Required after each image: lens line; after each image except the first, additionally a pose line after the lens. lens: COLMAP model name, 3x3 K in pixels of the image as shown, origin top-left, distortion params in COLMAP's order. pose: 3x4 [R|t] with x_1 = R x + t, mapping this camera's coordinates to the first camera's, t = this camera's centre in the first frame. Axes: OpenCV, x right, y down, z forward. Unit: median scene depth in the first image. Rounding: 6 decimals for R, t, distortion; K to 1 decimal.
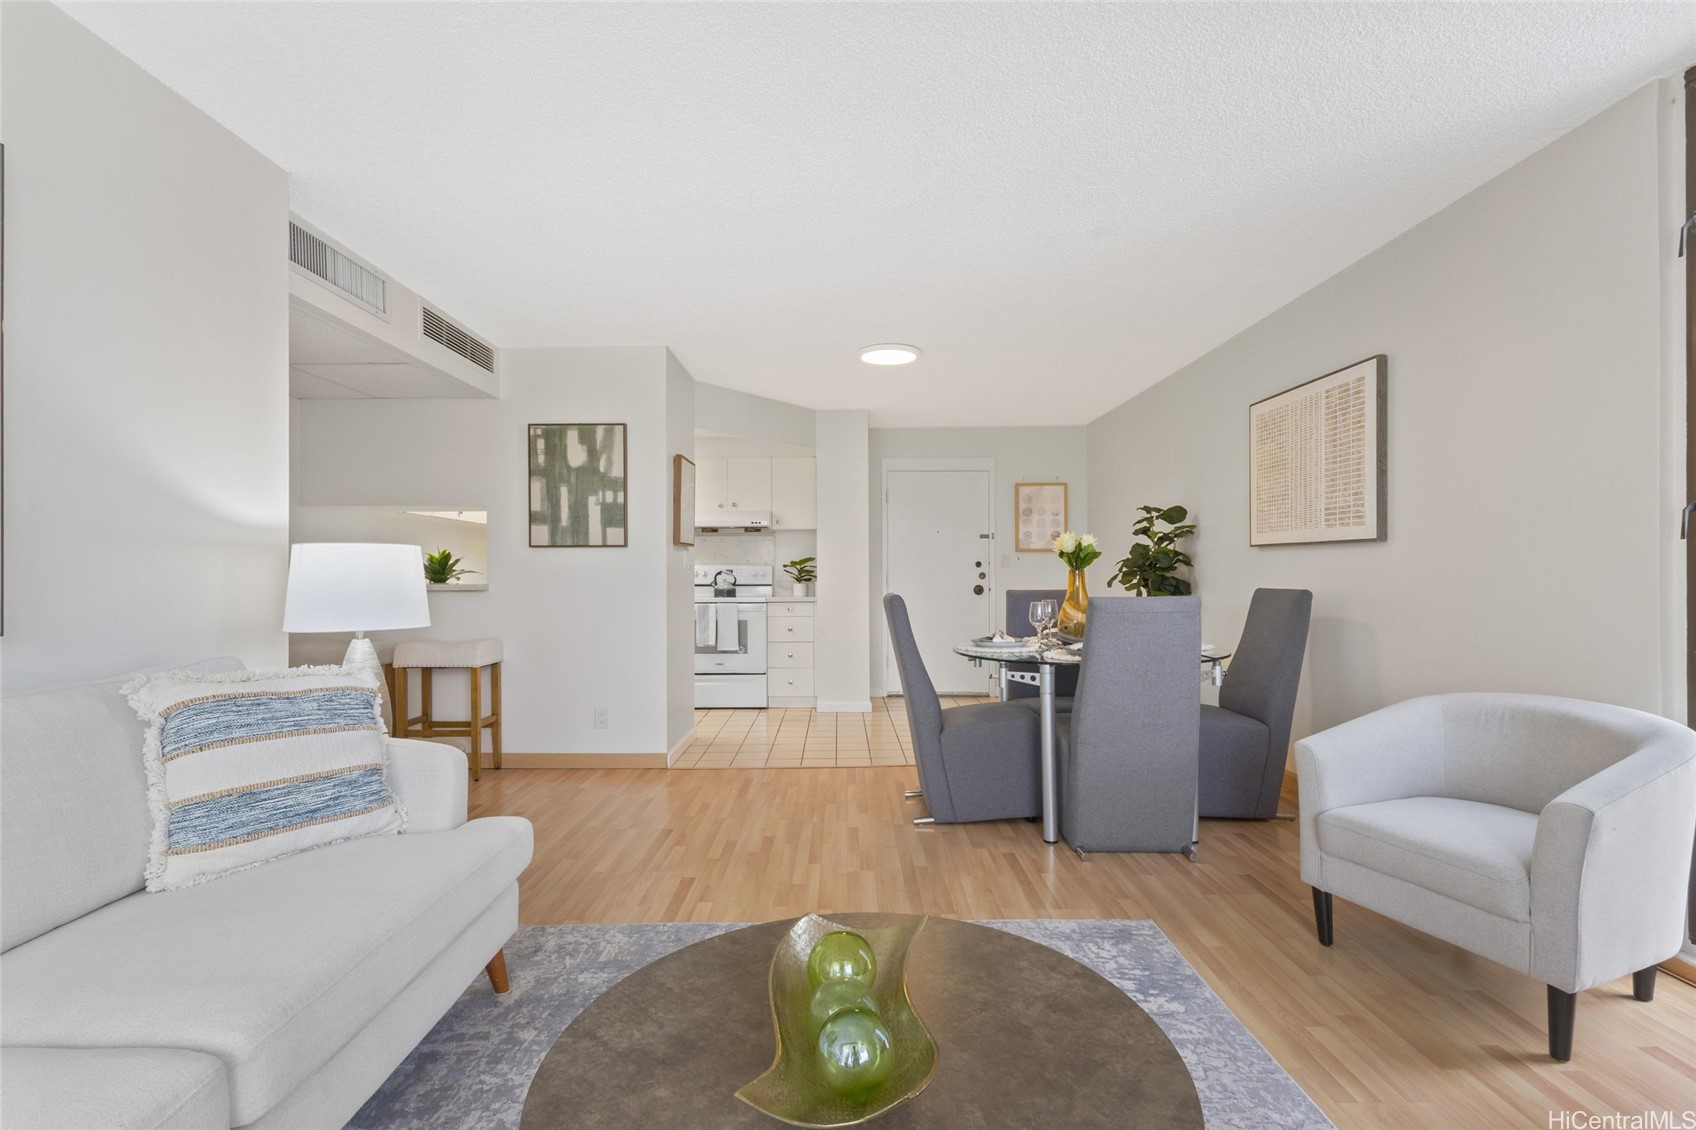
lens RADIAL K [[776.8, 0, 849.6], [0, 776.8, 572.7], [0, 0, 1]] dist [0.003203, 0.001399]
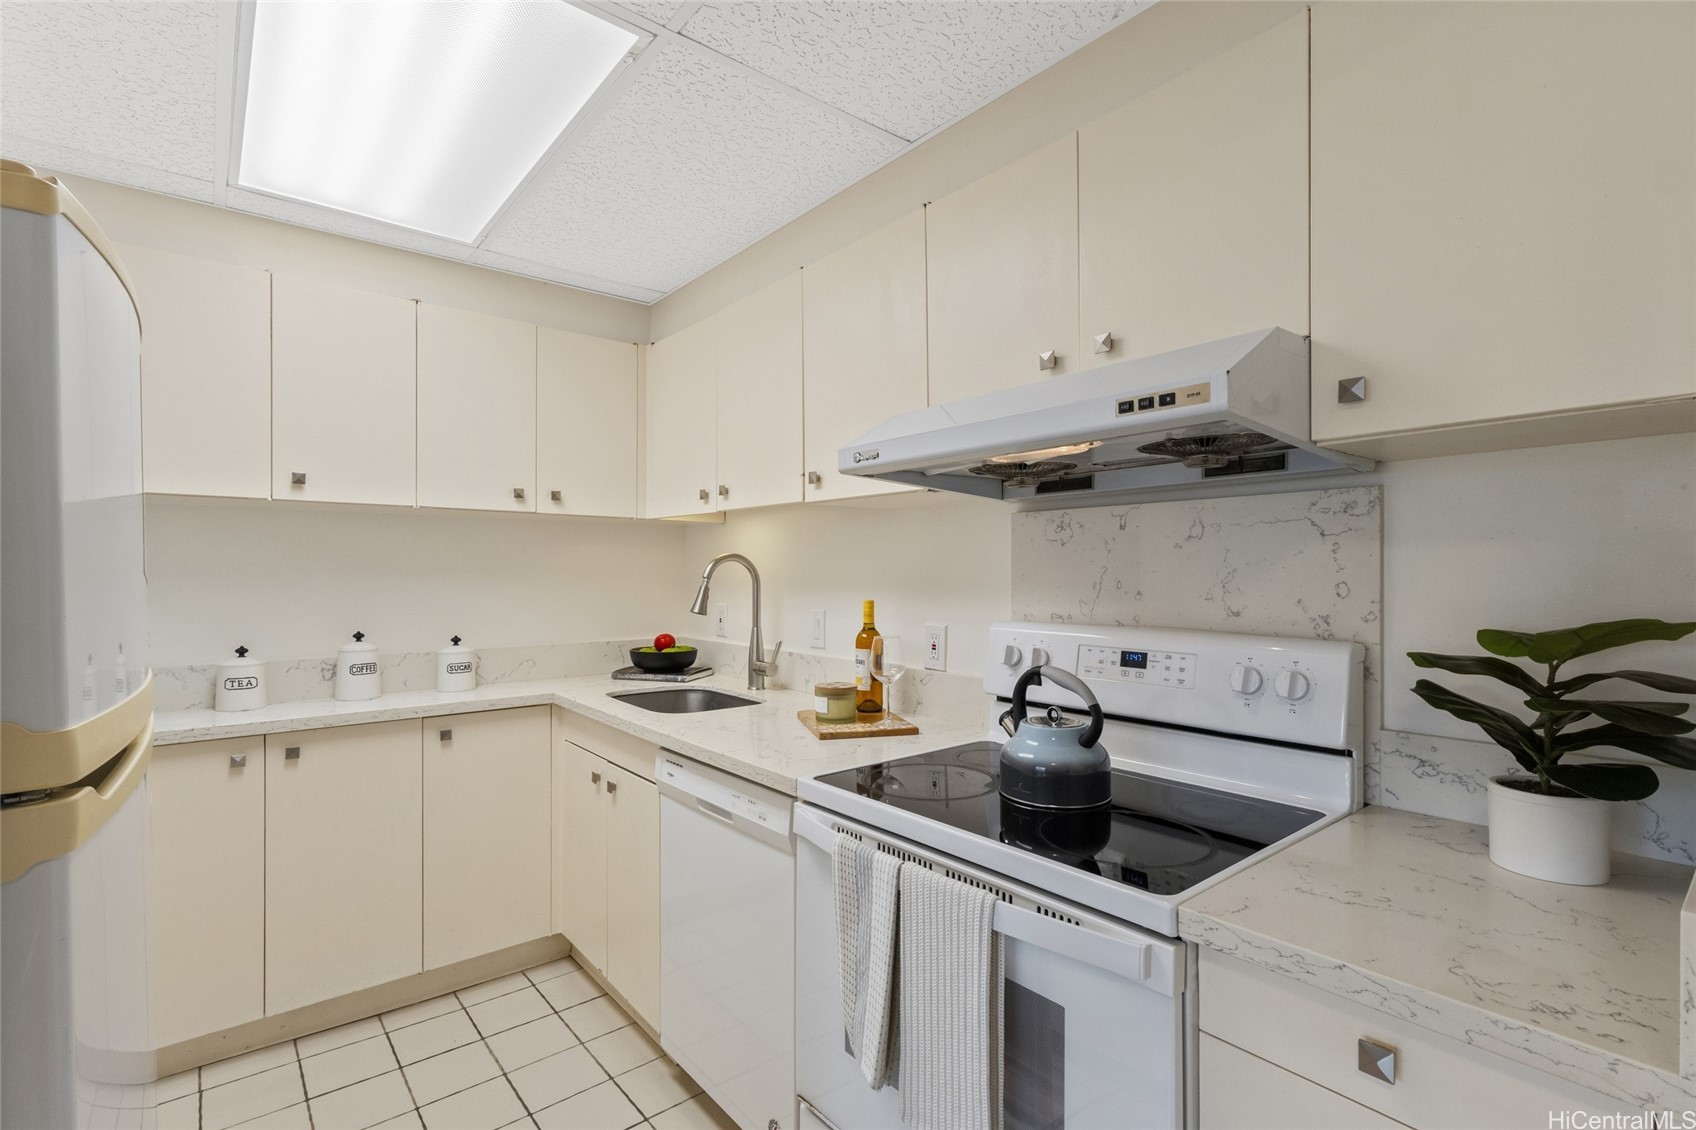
lens RADIAL K [[776.8, 0, 849.6], [0, 776.8, 572.7], [0, 0, 1]] dist [0.003203, 0.001399]
pose [[0.622704, 0.000313, -0.782457, -0.031039], [-0.003227, 0.999992, -0.002168, -0.025703], [0.782451, 0.003875, 0.622700, 0.803995]]
